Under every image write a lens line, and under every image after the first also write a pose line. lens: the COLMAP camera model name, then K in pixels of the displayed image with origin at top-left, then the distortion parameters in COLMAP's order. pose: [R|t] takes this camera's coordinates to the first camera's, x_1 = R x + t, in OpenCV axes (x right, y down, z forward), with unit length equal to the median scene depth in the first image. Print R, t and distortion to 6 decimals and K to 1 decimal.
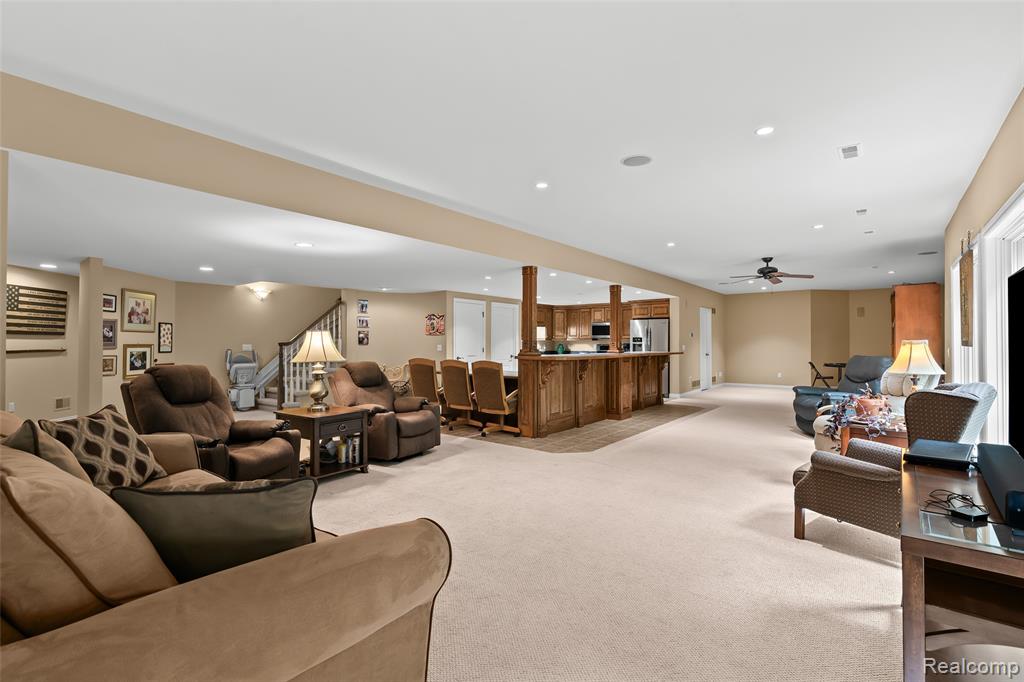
lens RADIAL K [[464.9, 0, 512.9], [0, 464.9, 338.1], [0, 0, 1]] dist [-0.016871, 0.005781]
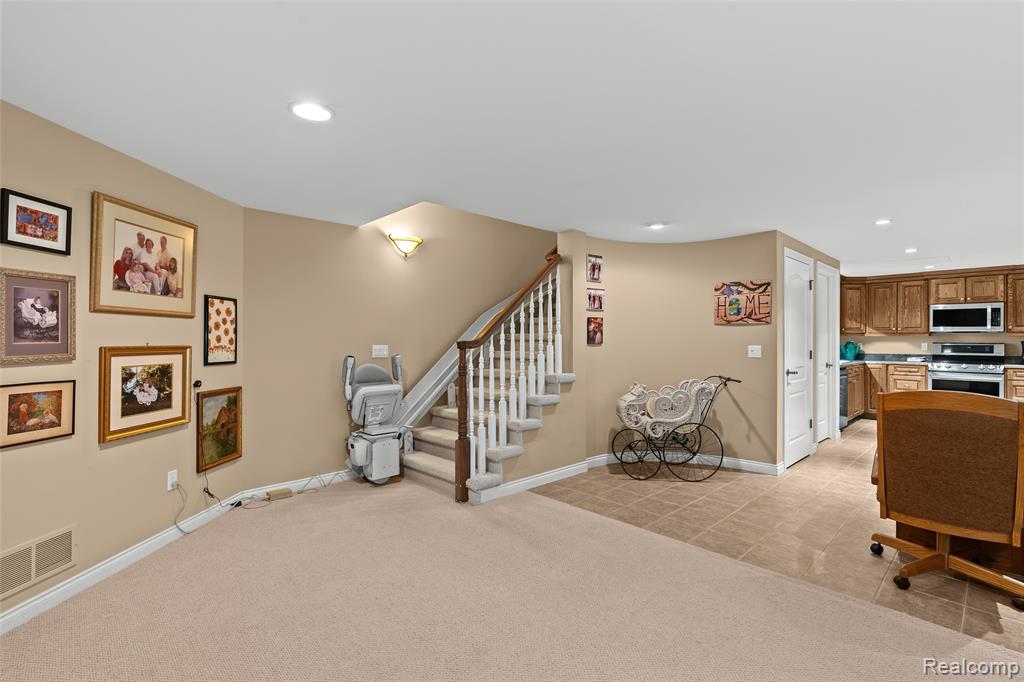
lens RADIAL K [[464.9, 0, 512.9], [0, 464.9, 338.1], [0, 0, 1]] dist [-0.016871, 0.005781]
pose [[0.988475, -0.001512, -0.151375, -0.347936], [0.002603, 0.999972, 0.007008, 0.003255], [0.151360, -0.007322, 0.988452, 0.512752]]
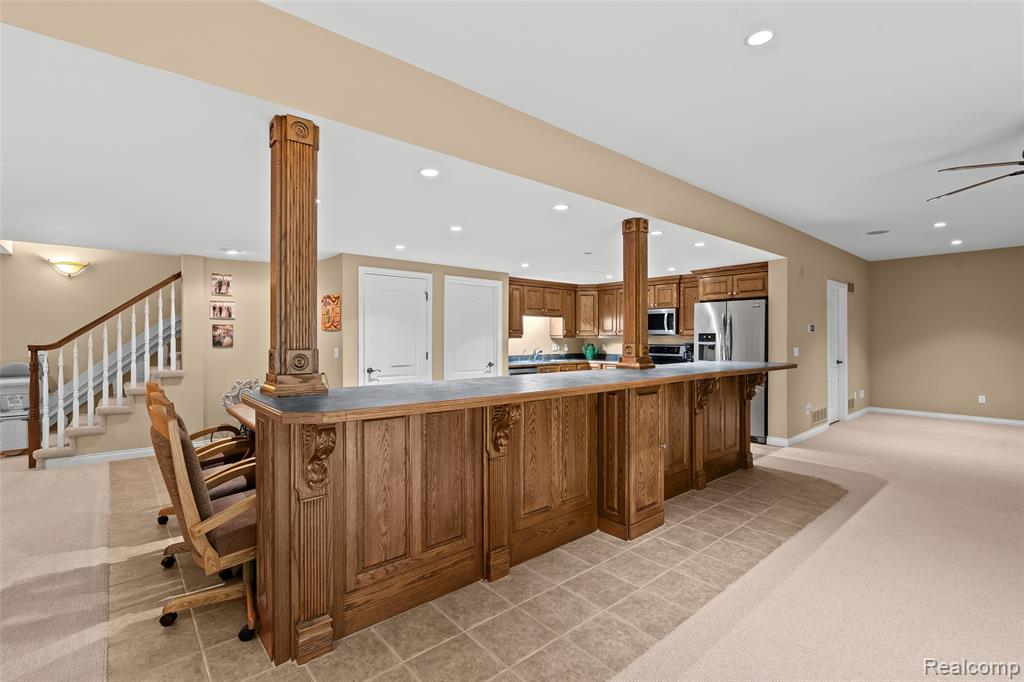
lens RADIAL K [[464.9, 0, 512.9], [0, 464.9, 338.1], [0, 0, 1]] dist [-0.016871, 0.005781]
pose [[0.981954, -0.001597, -0.189111, 0.176202], [0.003468, 0.999948, 0.009565, -0.002363], [0.189086, -0.010048, 0.981909, 0.493972]]
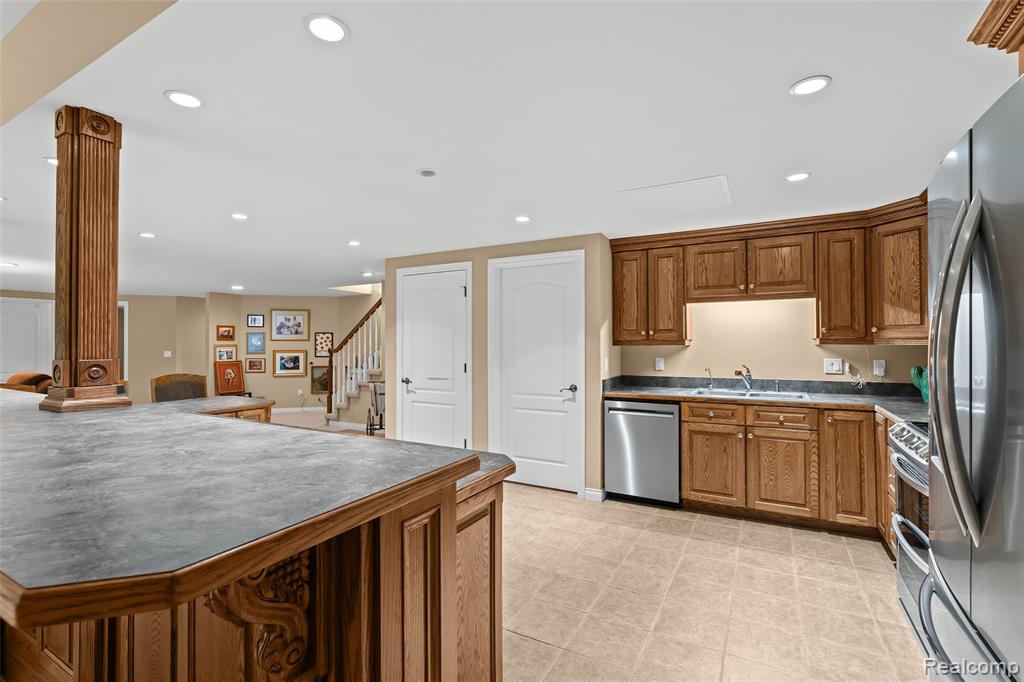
lens RADIAL K [[464.9, 0, 512.9], [0, 464.9, 338.1], [0, 0, 1]] dist [-0.016871, 0.005781]
pose [[0.157066, -0.014171, -0.987486, 0.449419], [0.012771, 0.999843, -0.012317, 0.002544], [0.987505, -0.010676, 0.157223, 1.098815]]
